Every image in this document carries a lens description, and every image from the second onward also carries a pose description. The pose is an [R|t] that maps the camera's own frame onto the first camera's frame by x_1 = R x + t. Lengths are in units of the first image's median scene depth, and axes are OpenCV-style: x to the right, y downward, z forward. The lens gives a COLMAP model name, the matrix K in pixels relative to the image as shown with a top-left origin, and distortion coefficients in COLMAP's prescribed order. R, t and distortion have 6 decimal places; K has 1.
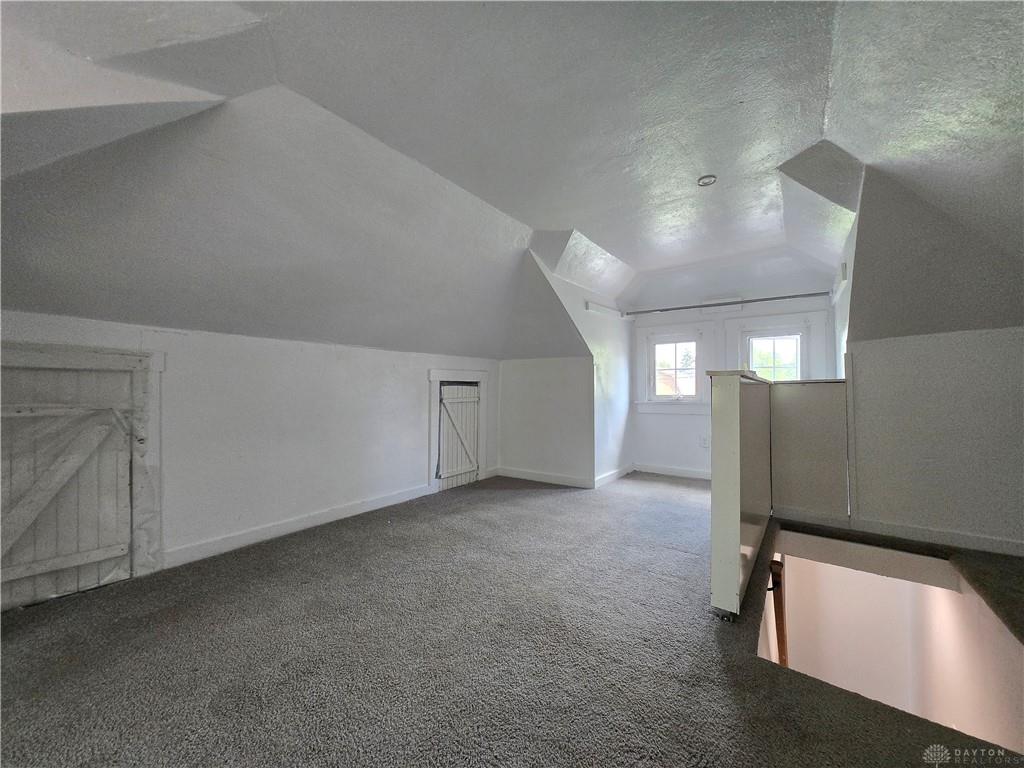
lens RADIAL K [[401.0, 0, 515.5], [0, 401.0, 384.9], [0, 0, 1]] dist [0.000243, -0.000262]
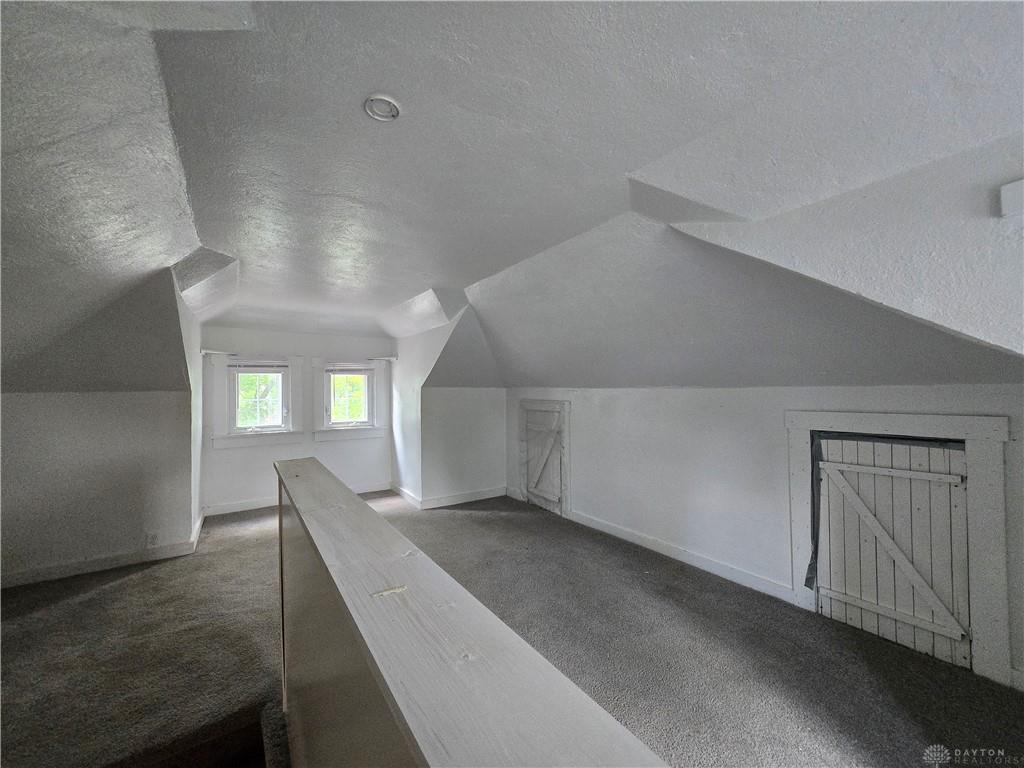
lens RADIAL K [[401.0, 0, 513.7], [0, 401.0, 385.9], [0, 0, 1]] dist [0.000243, -0.000262]
pose [[-0.330659, -0.008674, -0.943711, 0.540884], [0.013812, 0.999806, -0.014029, -0.075346], [0.943649, -0.017673, -0.330475, 0.777445]]
